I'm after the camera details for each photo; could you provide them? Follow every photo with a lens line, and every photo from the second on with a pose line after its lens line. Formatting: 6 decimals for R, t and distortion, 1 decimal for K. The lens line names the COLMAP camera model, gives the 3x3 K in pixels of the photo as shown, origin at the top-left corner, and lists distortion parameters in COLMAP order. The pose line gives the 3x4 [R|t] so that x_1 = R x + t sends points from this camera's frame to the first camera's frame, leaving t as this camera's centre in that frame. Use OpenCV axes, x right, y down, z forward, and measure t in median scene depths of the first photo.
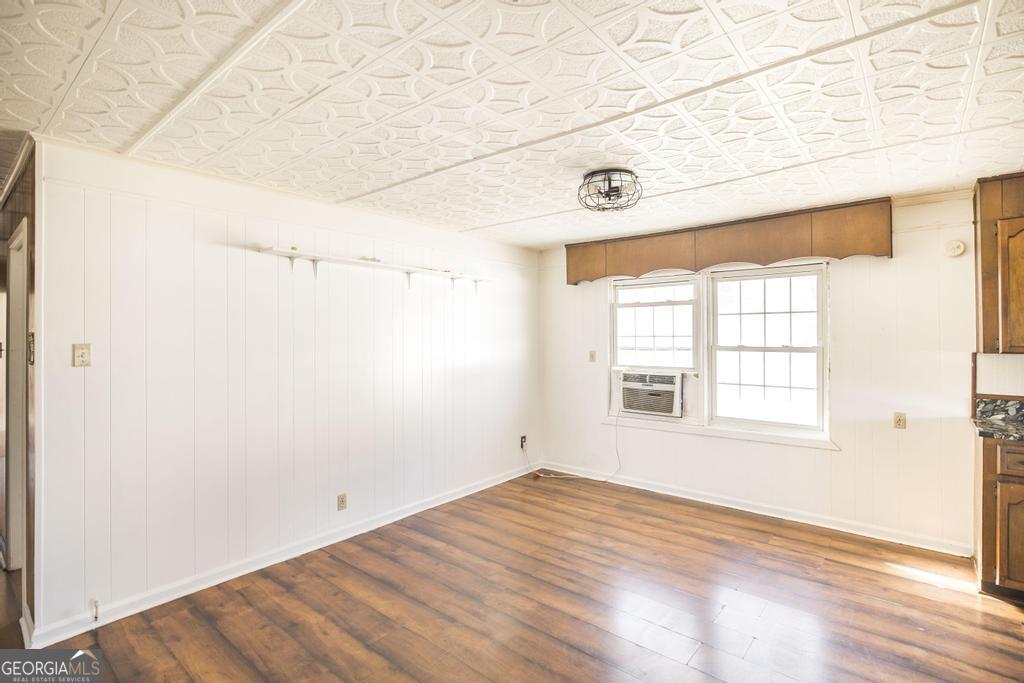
lens RADIAL K [[488.3, 0, 516.6], [0, 488.3, 333.2], [0, 0, 1]] dist [-0.000918, -0.000584]
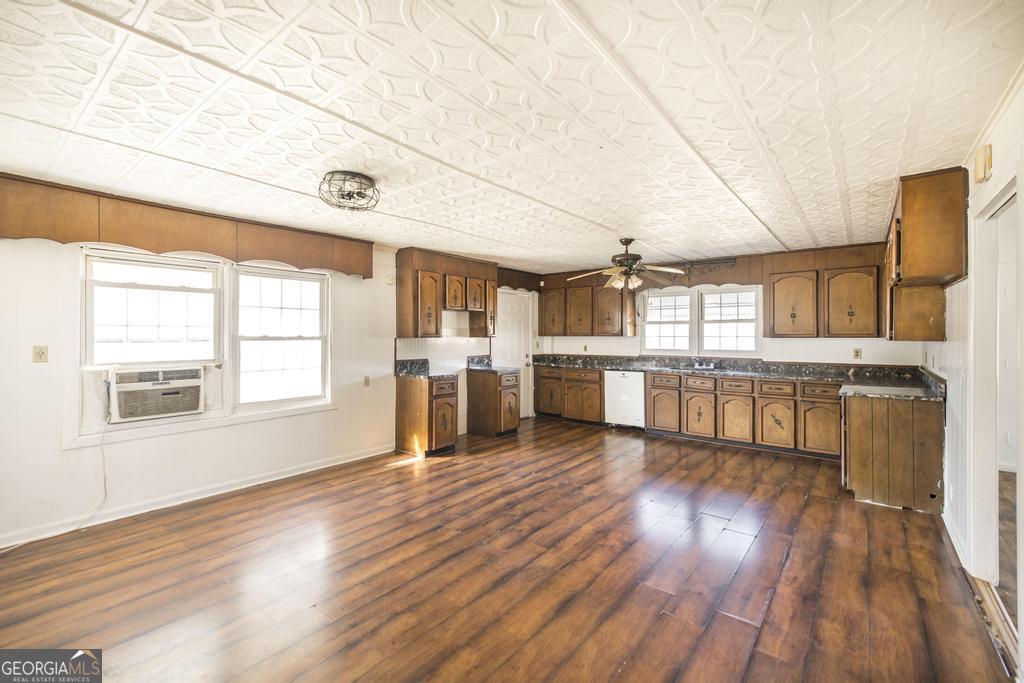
lens RADIAL K [[433.0, 0, 528.6], [0, 433.0, 333.3], [0, 0, 1]] dist [0.003043, -0.001625]
pose [[-0.038264, 0.005111, 0.999255, -0.663700], [-0.007406, 0.999958, -0.005398, 0.025370], [-0.999240, -0.007607, -0.038224, 0.522726]]
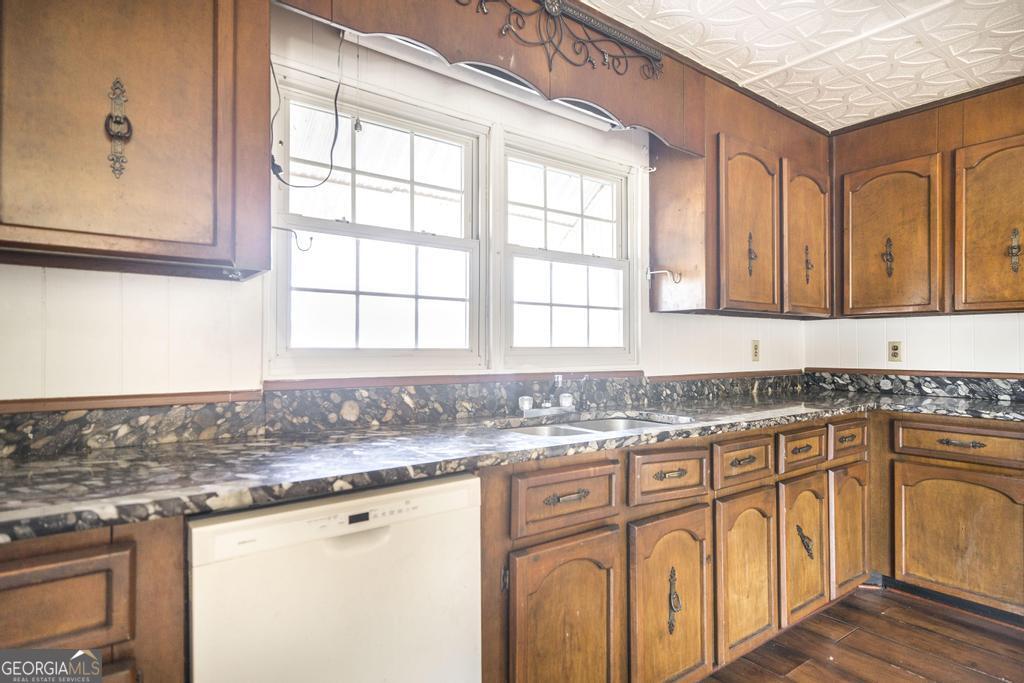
lens RADIAL K [[561.3, 0, 517.8], [0, 561.3, 344.0], [0, 0, 1]] dist [-0.001182, -0.000001]
pose [[-0.970872, 0.004727, 0.239552, 0.980805], [0.000199, 0.999821, -0.018923, 0.086899], [-0.239599, -0.018324, -0.970699, 0.359098]]
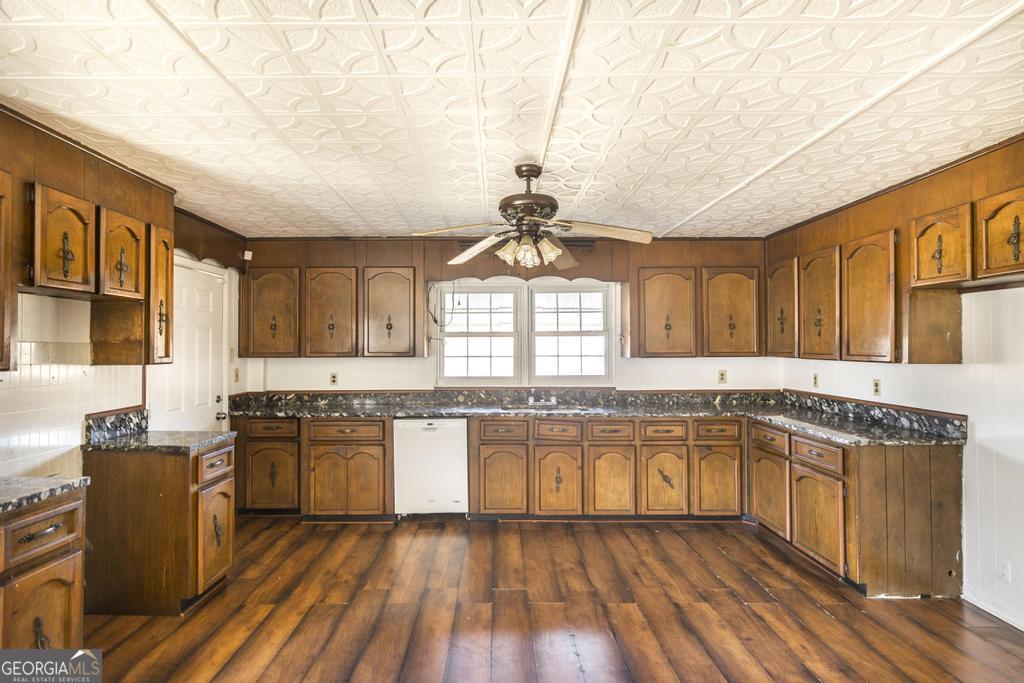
lens RADIAL K [[521.0, 0, 489.1], [0, 521.0, 337.6], [0, 0, 1]] dist [-0.001366, -0.000072]
pose [[-0.623525, 0.021383, 0.781511, 0.081917], [-0.000803, 0.999608, -0.027991, 0.012155], [-0.781803, -0.018081, -0.623263, 0.724623]]
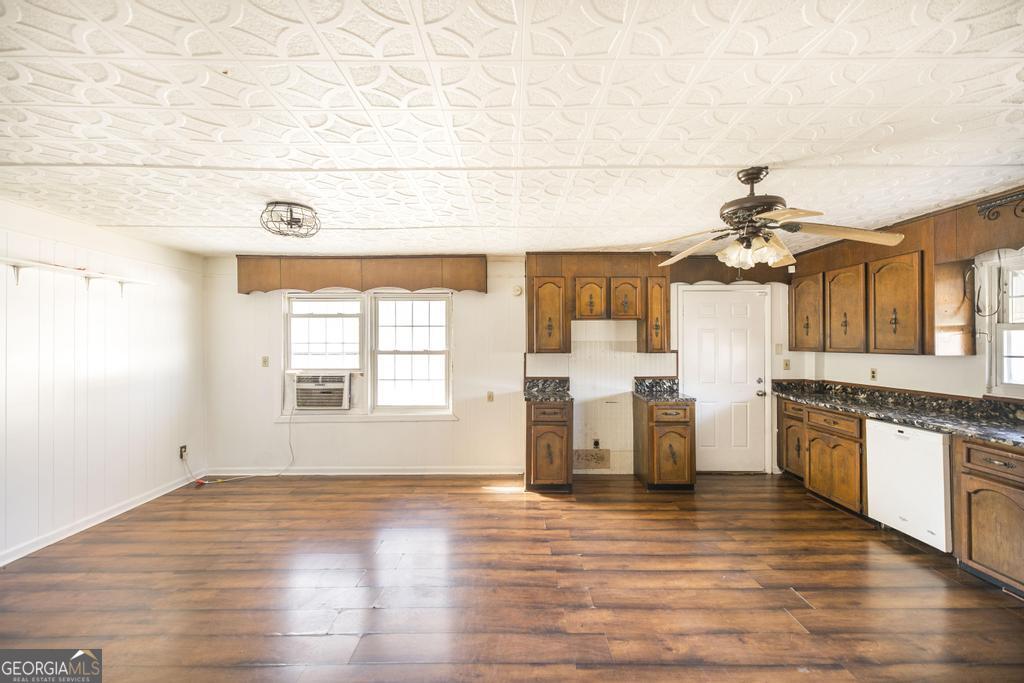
lens RADIAL K [[433.0, 0, 517.0], [0, 433.0, 339.2], [0, 0, 1]] dist [0.003043, -0.001625]
pose [[0.762821, 0.006246, 0.646579, -0.056894], [-0.004915, 0.999980, -0.003861, -0.001763], [-0.646591, -0.000232, 0.762837, -0.126245]]
